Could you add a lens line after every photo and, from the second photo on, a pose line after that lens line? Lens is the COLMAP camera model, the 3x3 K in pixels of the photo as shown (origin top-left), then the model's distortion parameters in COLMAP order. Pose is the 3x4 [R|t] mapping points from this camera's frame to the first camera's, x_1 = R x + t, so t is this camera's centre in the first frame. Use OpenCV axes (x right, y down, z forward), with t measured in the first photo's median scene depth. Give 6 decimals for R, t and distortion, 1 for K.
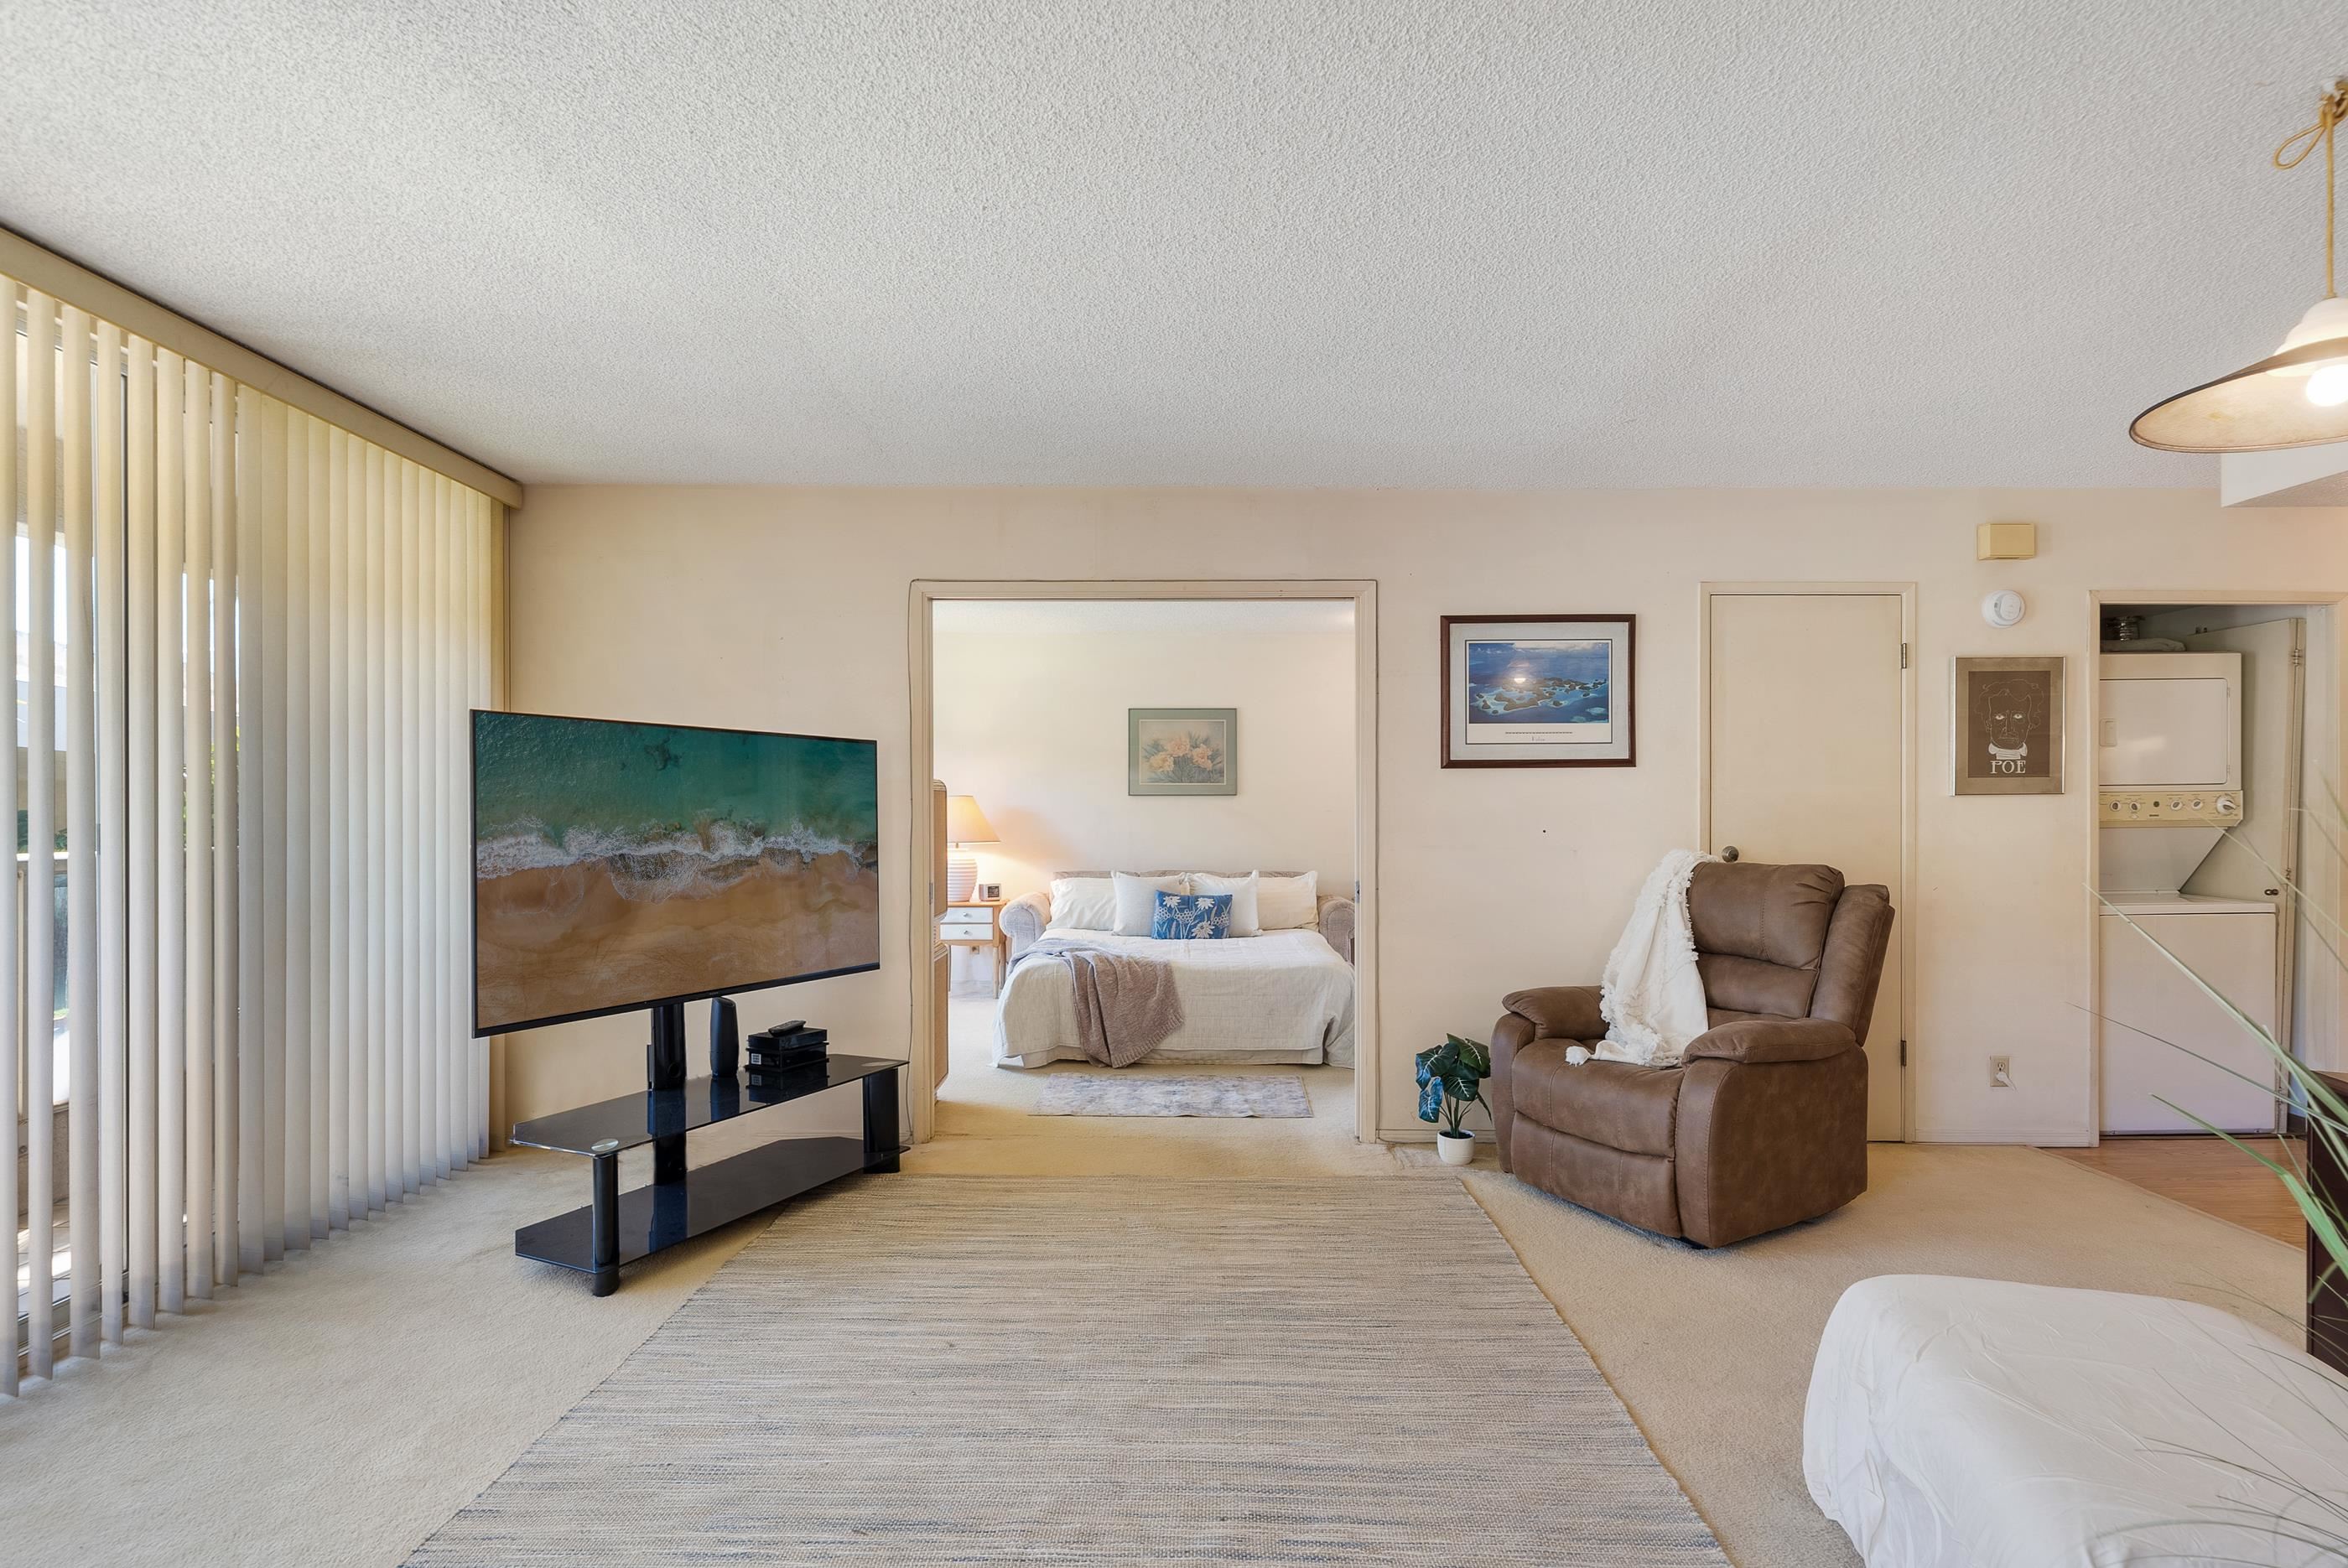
lens RADIAL K [[1165.3, 0, 1192.3], [0, 1165.3, 807.1], [0, 0, 1]] dist [0.003310, 0.000355]
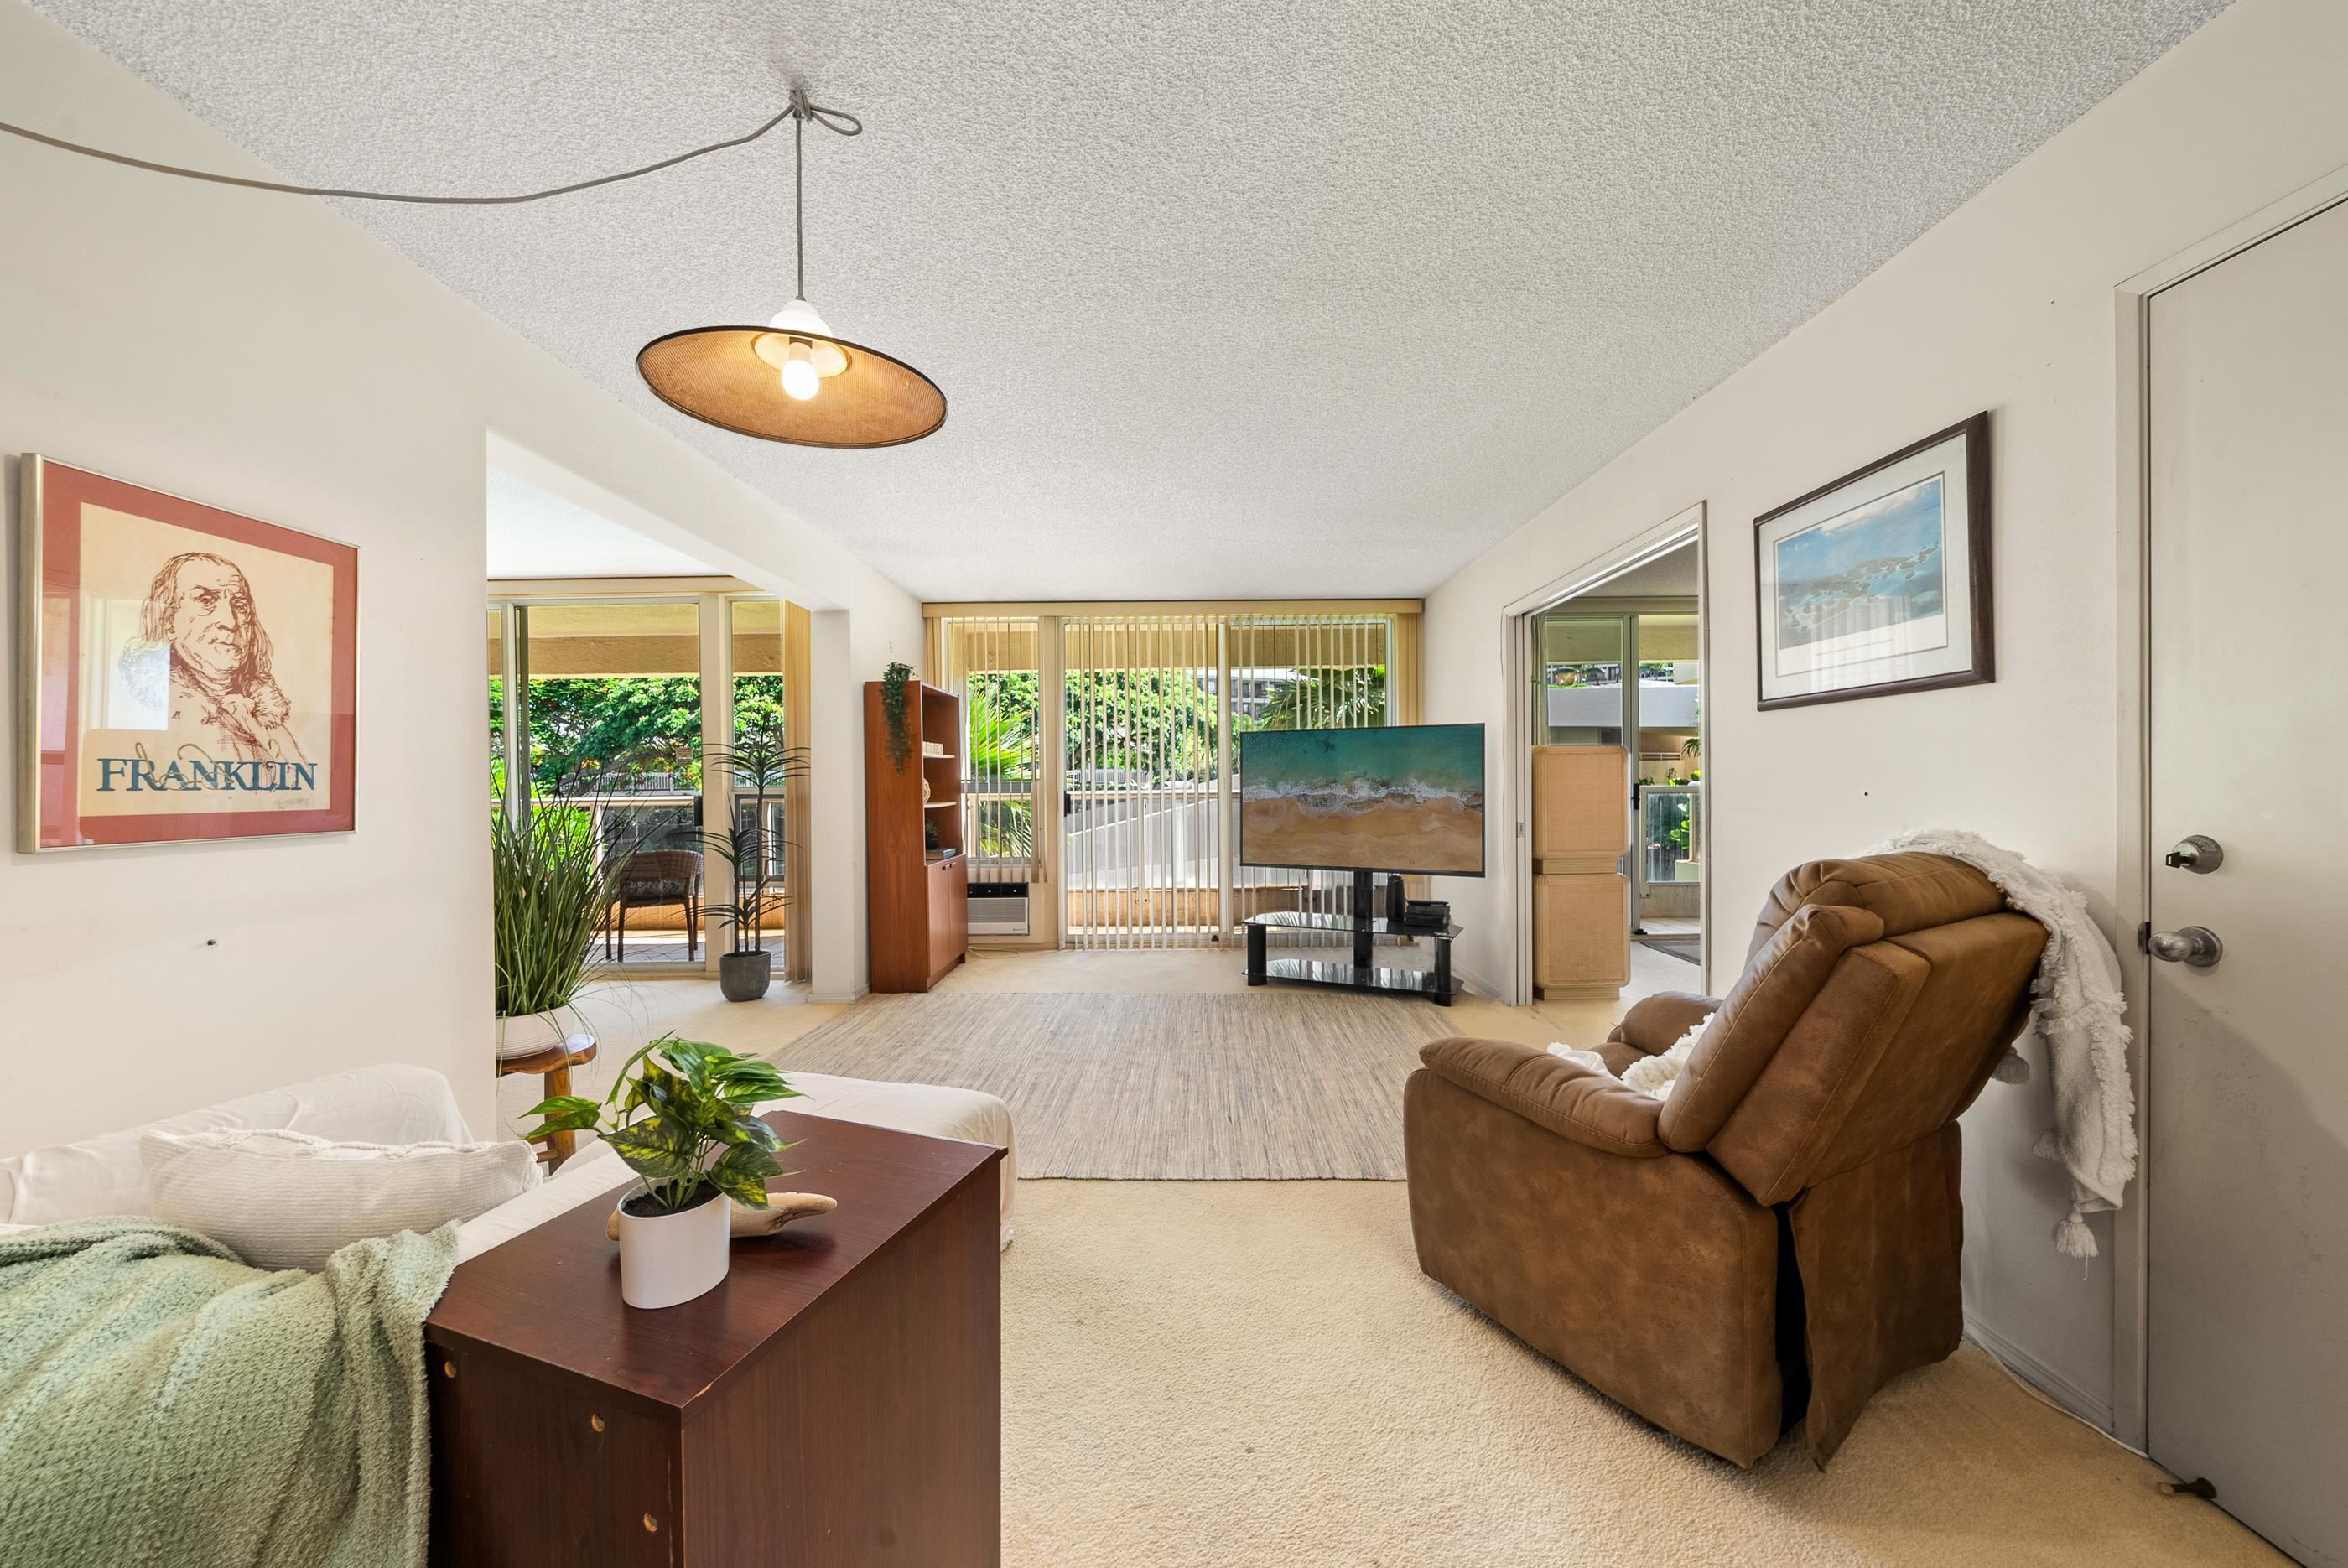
lens RADIAL K [[849.8, 0, 1183.9], [0, 849.8, 784.4], [0, 0, 1]] dist [-0.001715, -0.000094]
pose [[-0.011478, 0.008011, -0.999902, 0.507136], [0.014681, 0.999861, 0.007842, 0.003970], [0.999826, -0.014589, -0.011594, 0.391308]]
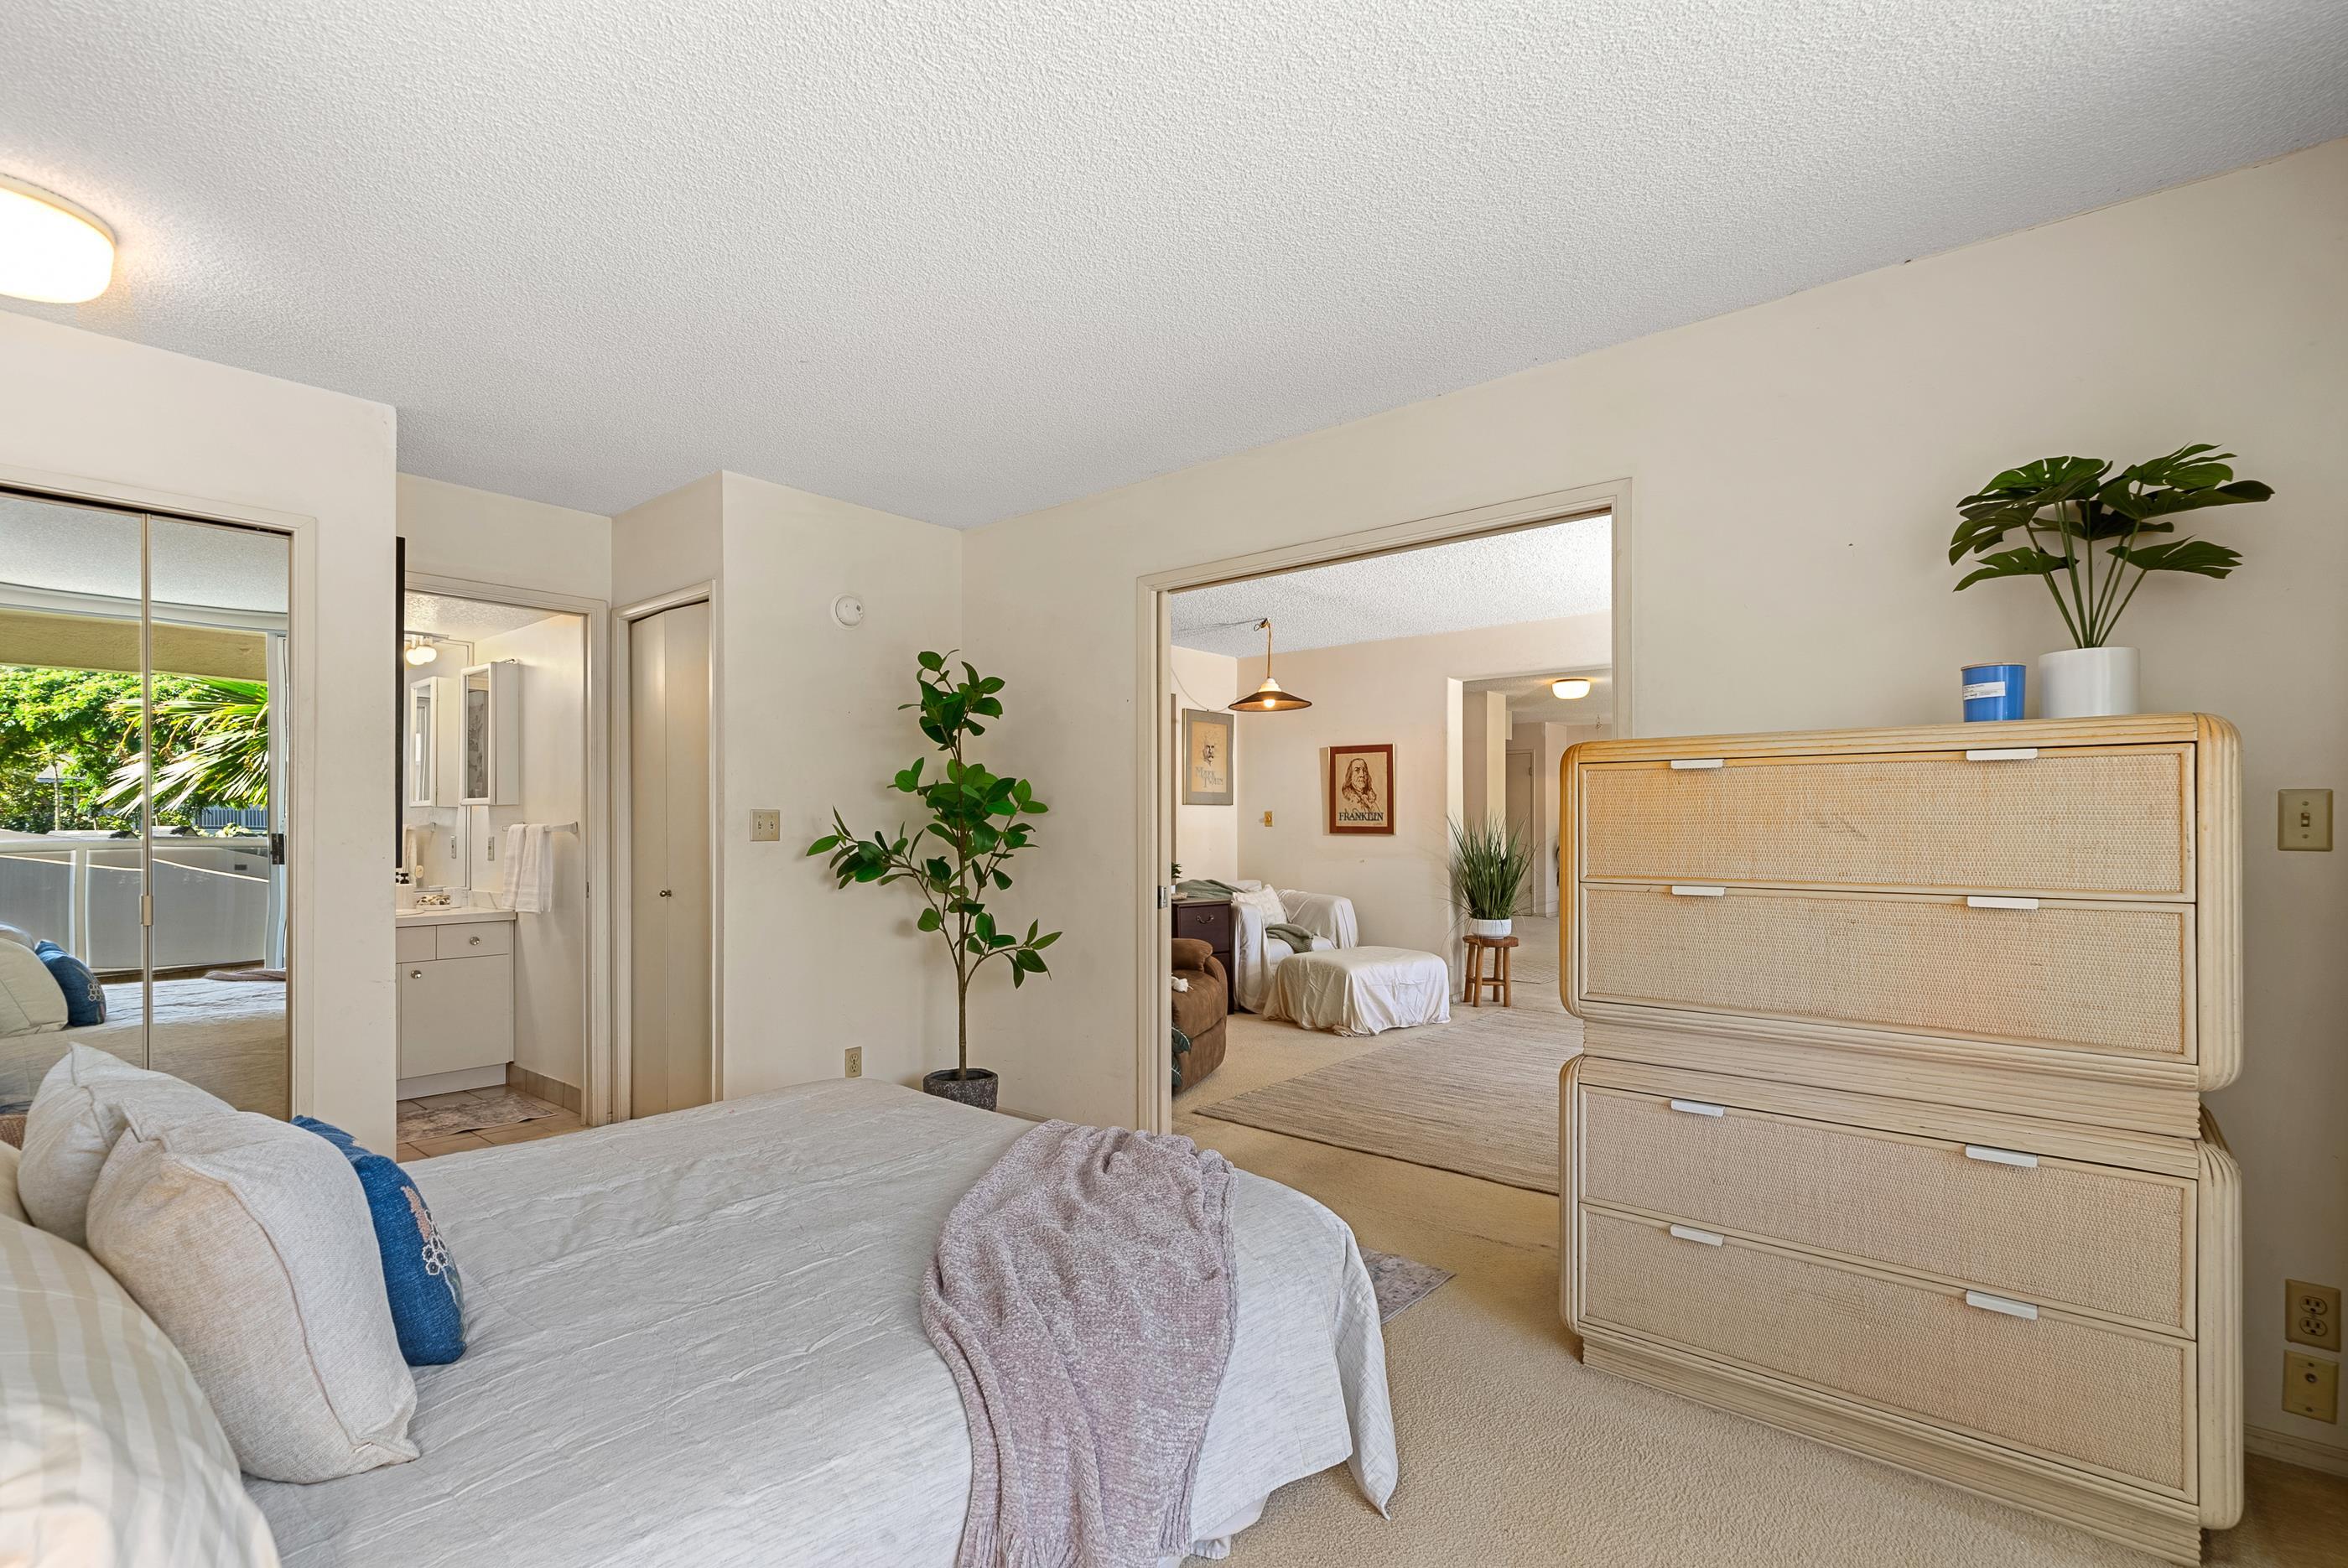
lens RADIAL K [[1101.1, 0, 1172.6], [0, 1101.1, 824.4], [0, 0, 1]] dist [0.001192, 0.000183]
pose [[-0.744831, -0.001135, 0.667252, -0.321493], [-0.003245, 0.999993, -0.001921, 0.010498], [-0.667246, -0.003596, -0.744829, 1.088092]]
